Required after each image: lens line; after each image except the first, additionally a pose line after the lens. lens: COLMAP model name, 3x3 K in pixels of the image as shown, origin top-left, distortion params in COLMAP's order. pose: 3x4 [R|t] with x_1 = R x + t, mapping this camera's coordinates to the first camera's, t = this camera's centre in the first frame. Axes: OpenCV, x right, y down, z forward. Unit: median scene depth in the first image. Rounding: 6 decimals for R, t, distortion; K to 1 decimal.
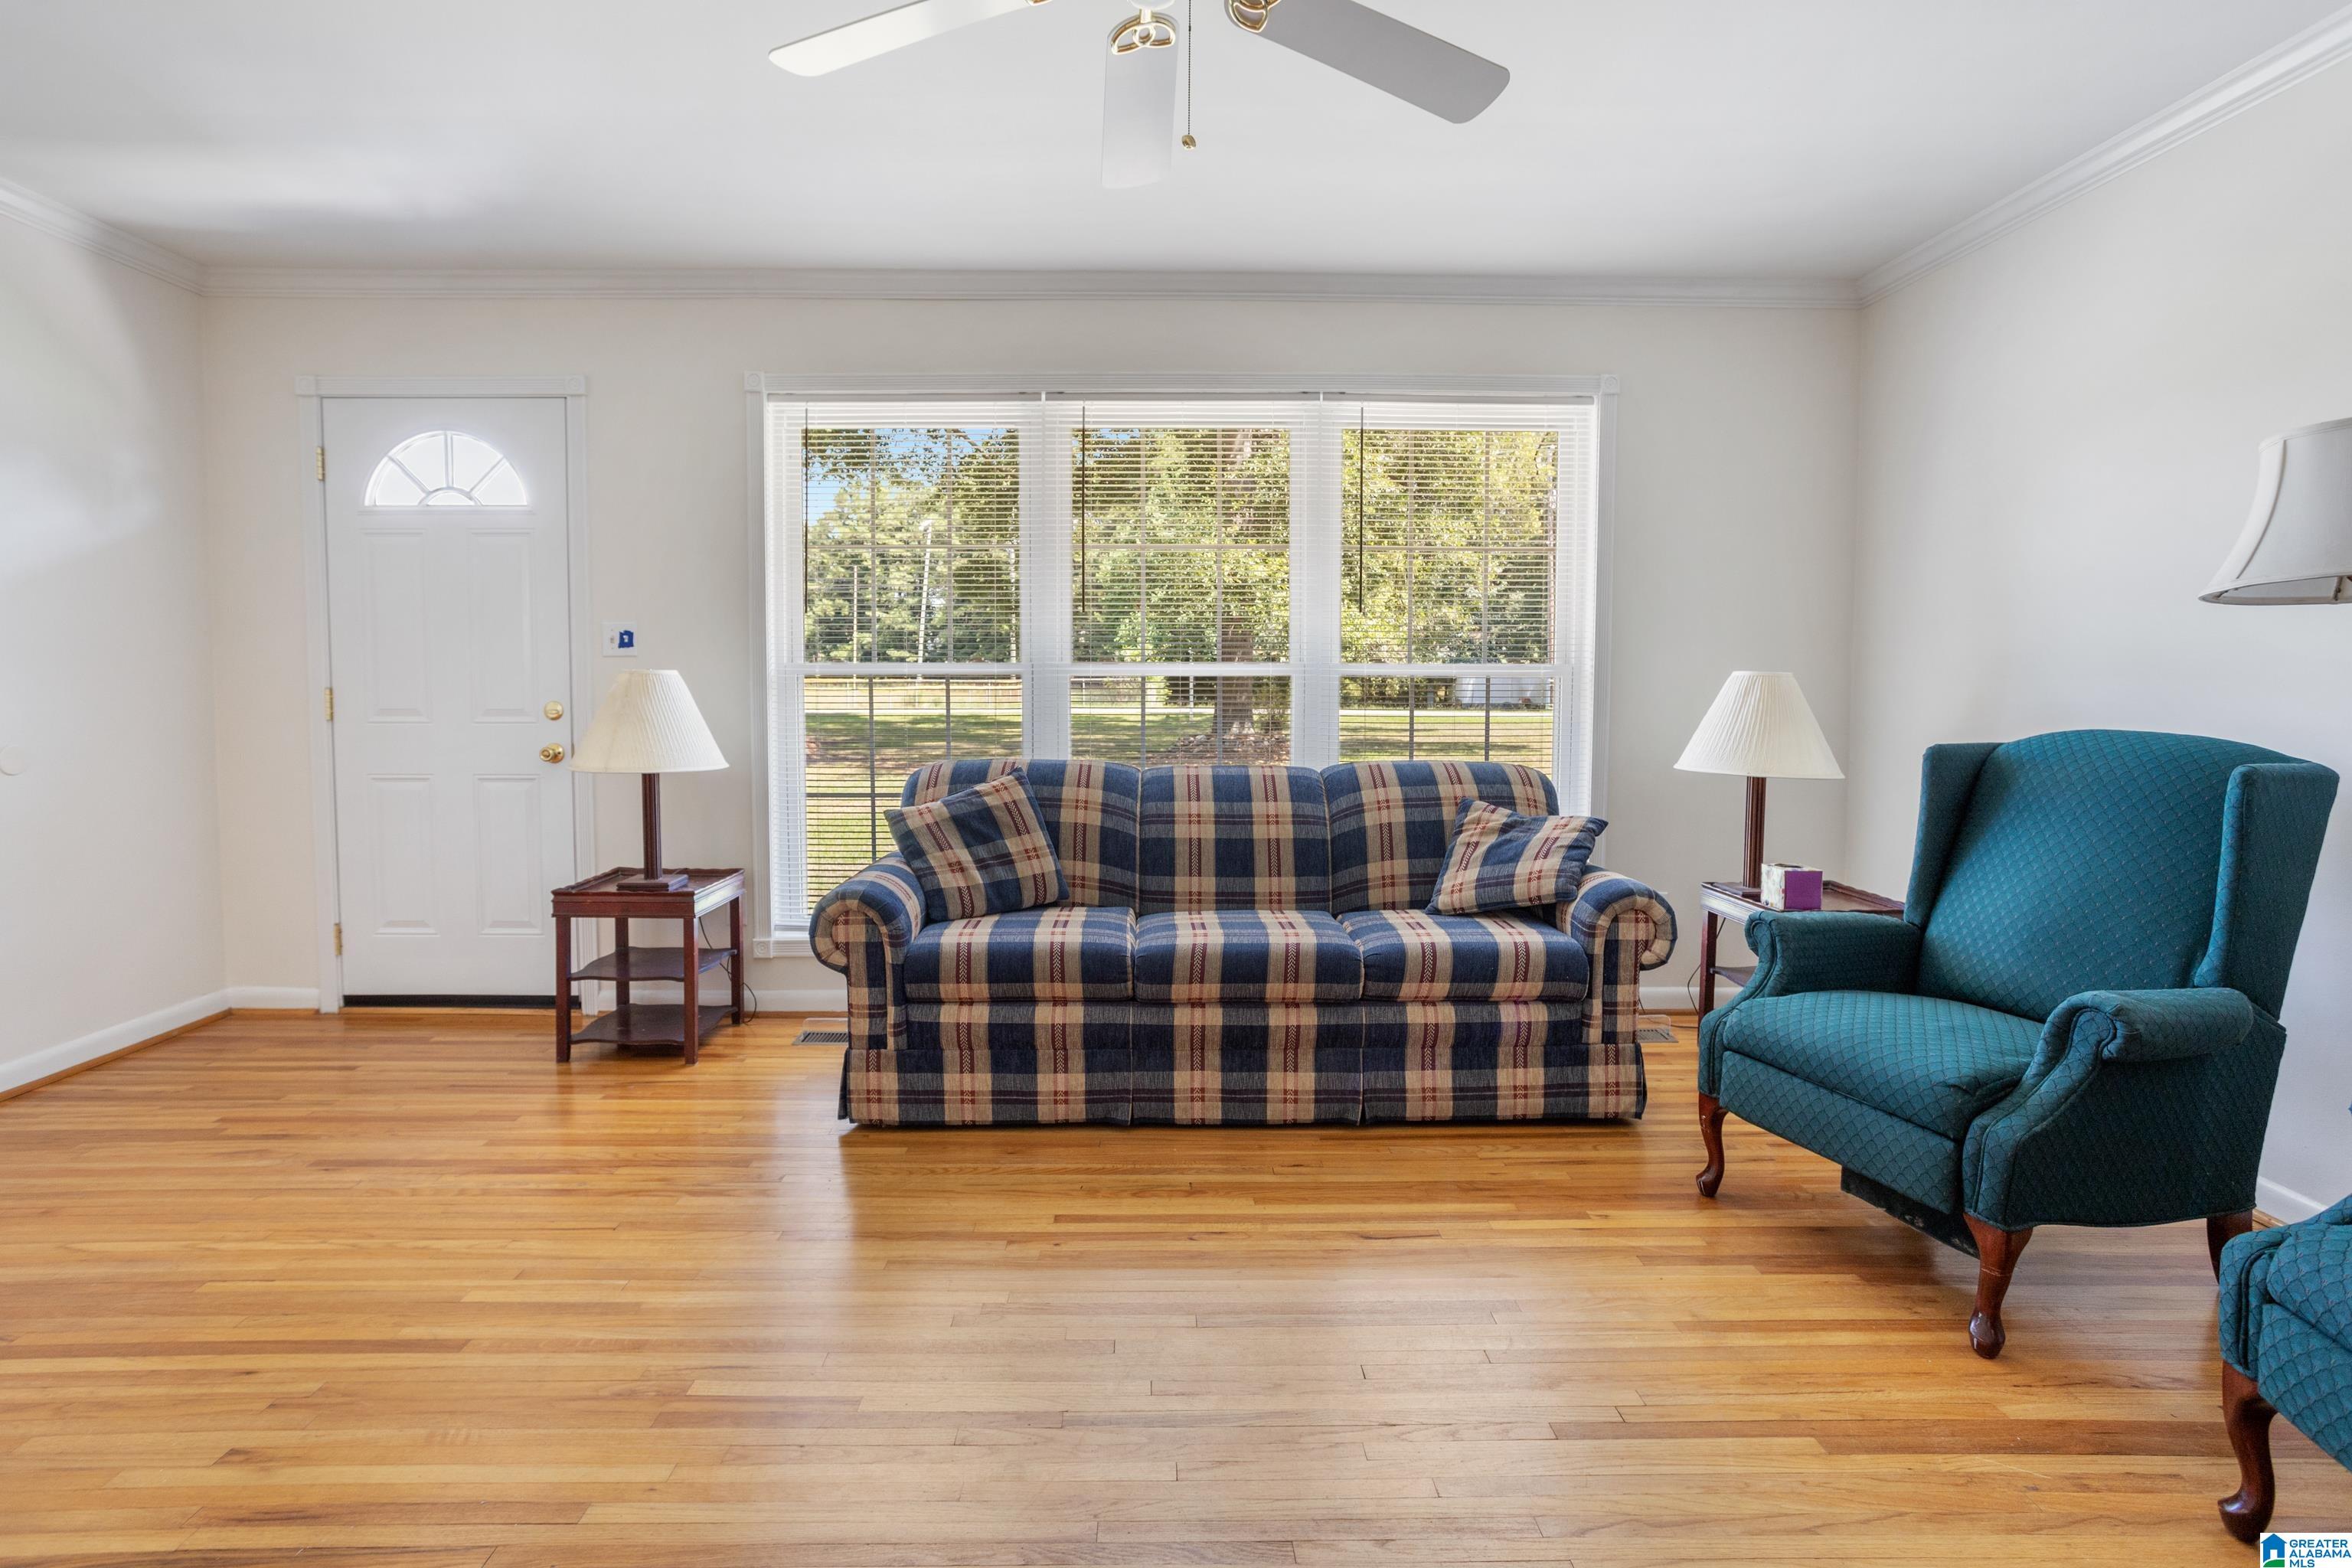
lens RADIAL K [[1156.2, 0, 1171.3], [0, 1156.2, 739.4], [0, 0, 1]] dist [-0.045530, 0.025662]
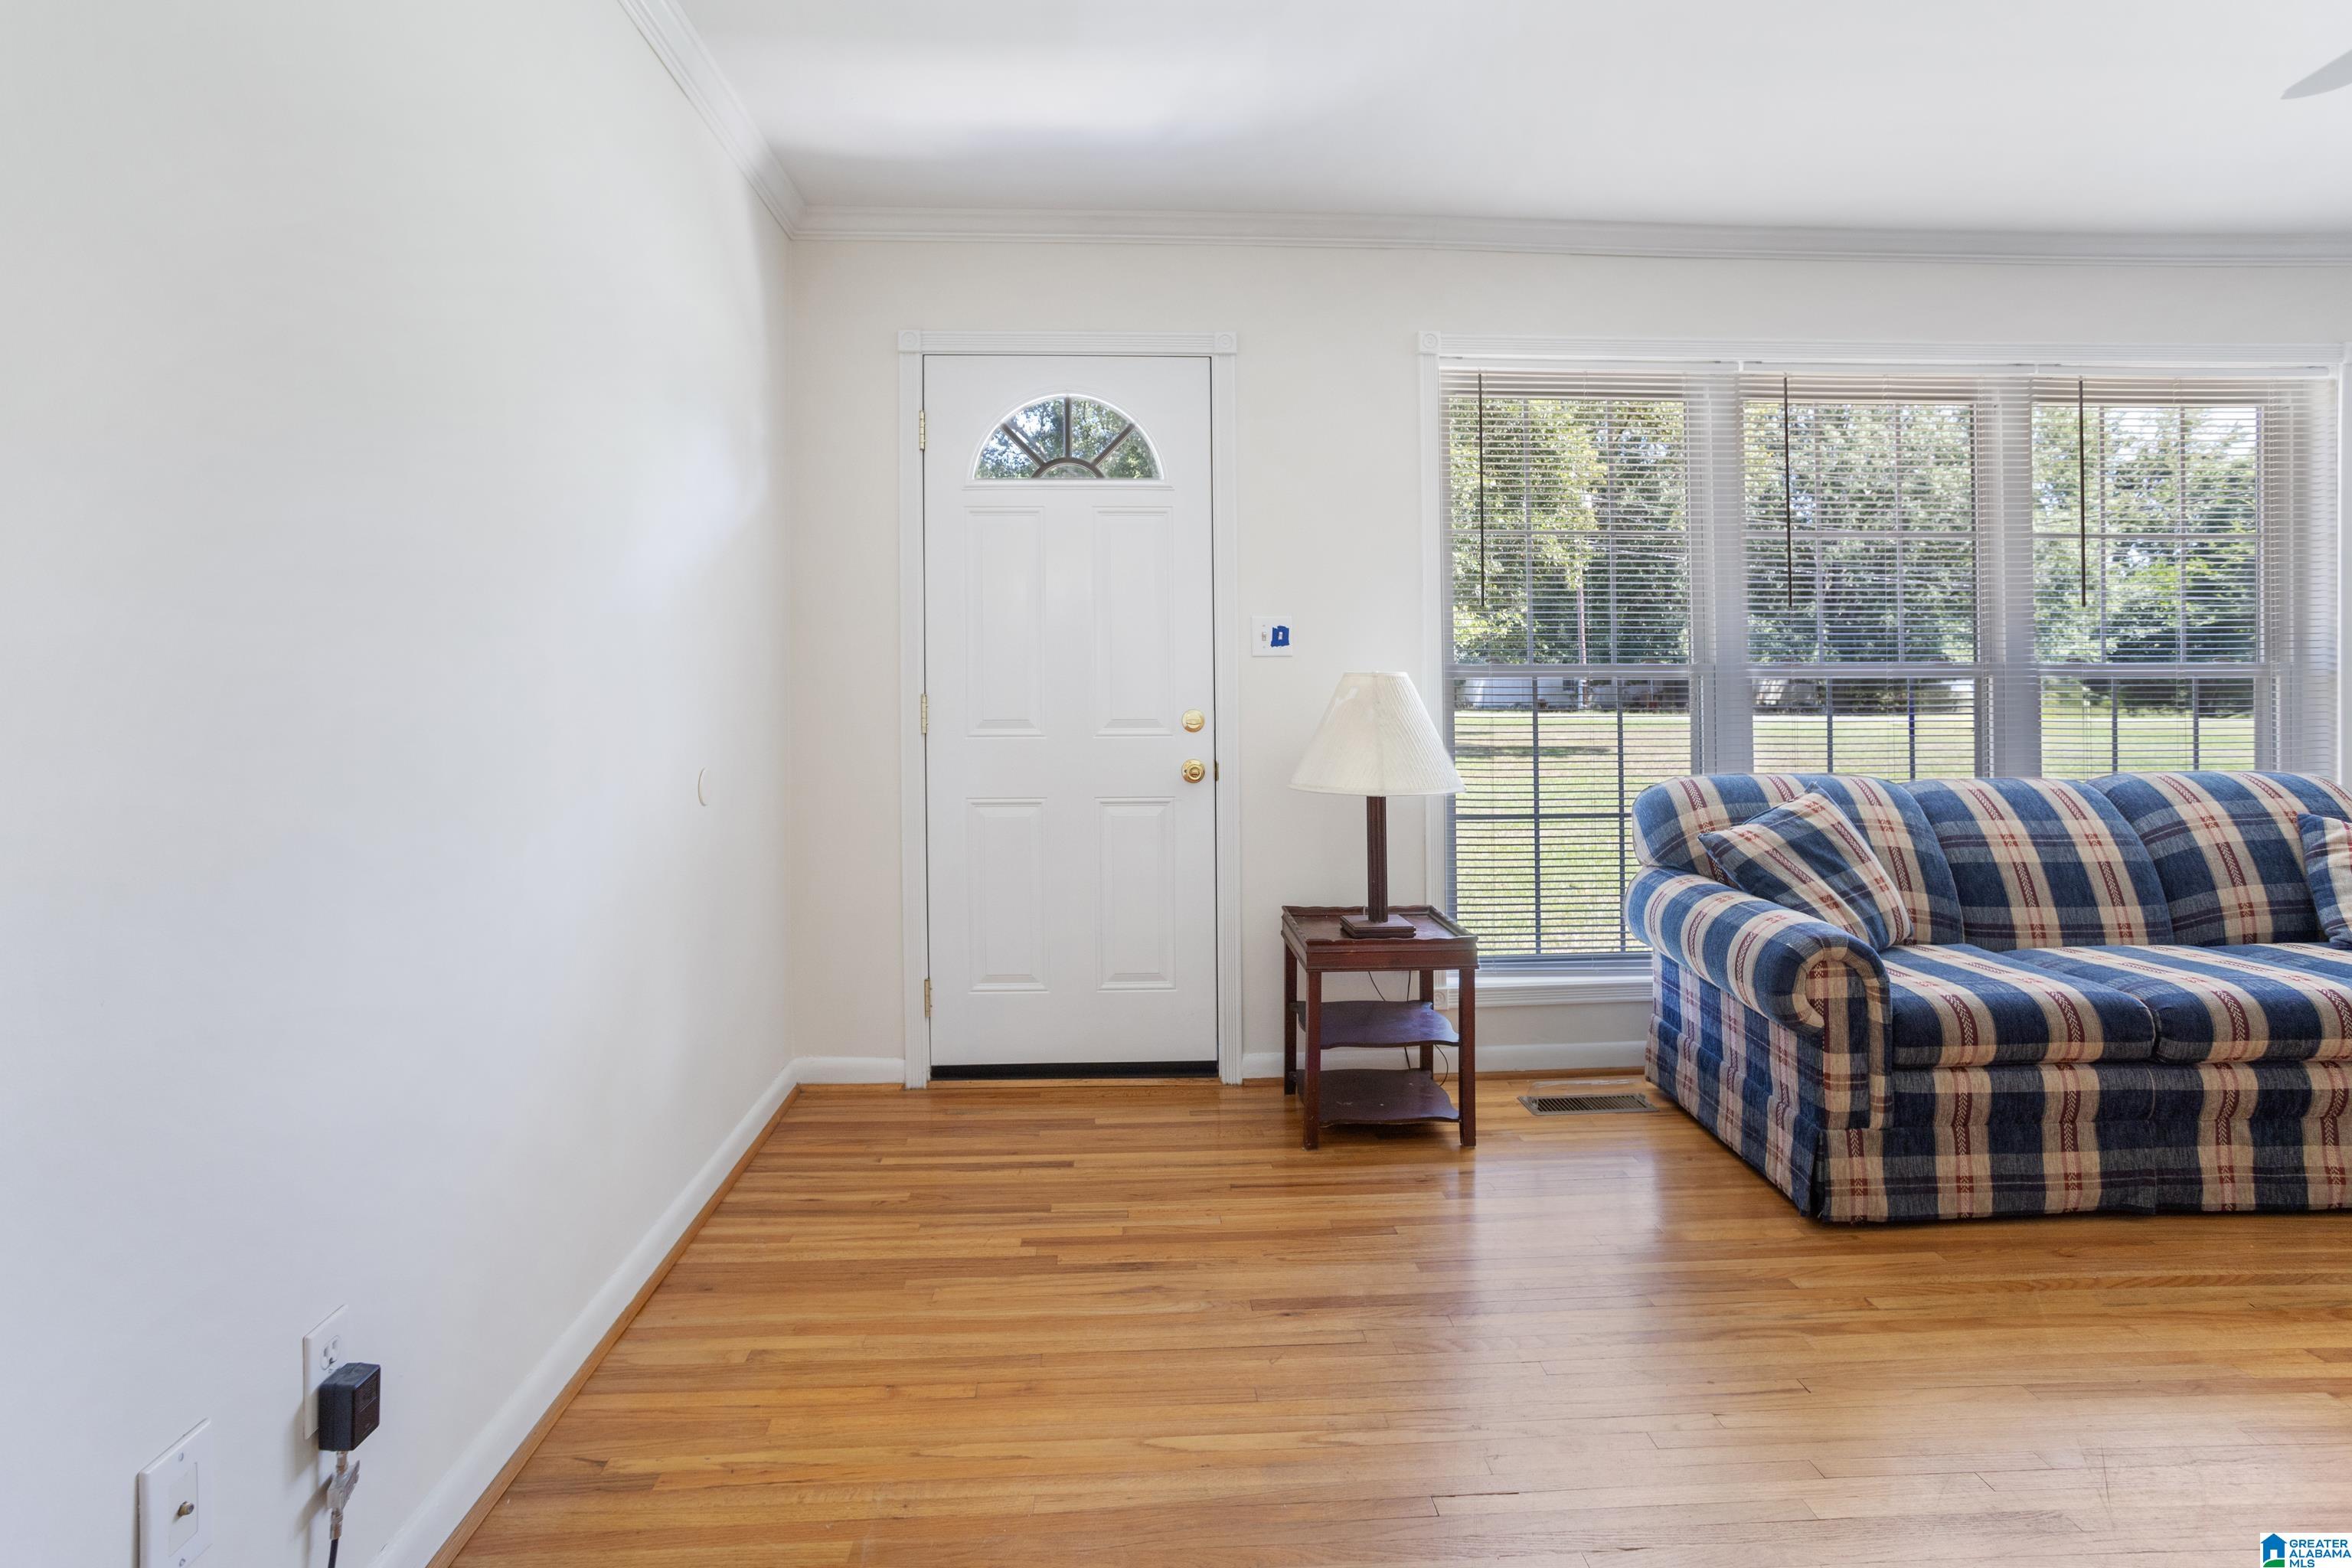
lens RADIAL K [[1190.9, 0, 1170.9], [0, 1190.9, 673.9], [0, 0, 1]] dist [-0.050062, 0.028832]
pose [[0.999349, -0.003979, 0.035871, -0.777717], [0.006085, 0.998251, -0.058797, -0.010576], [-0.035575, 0.058977, 0.997625, 0.158236]]
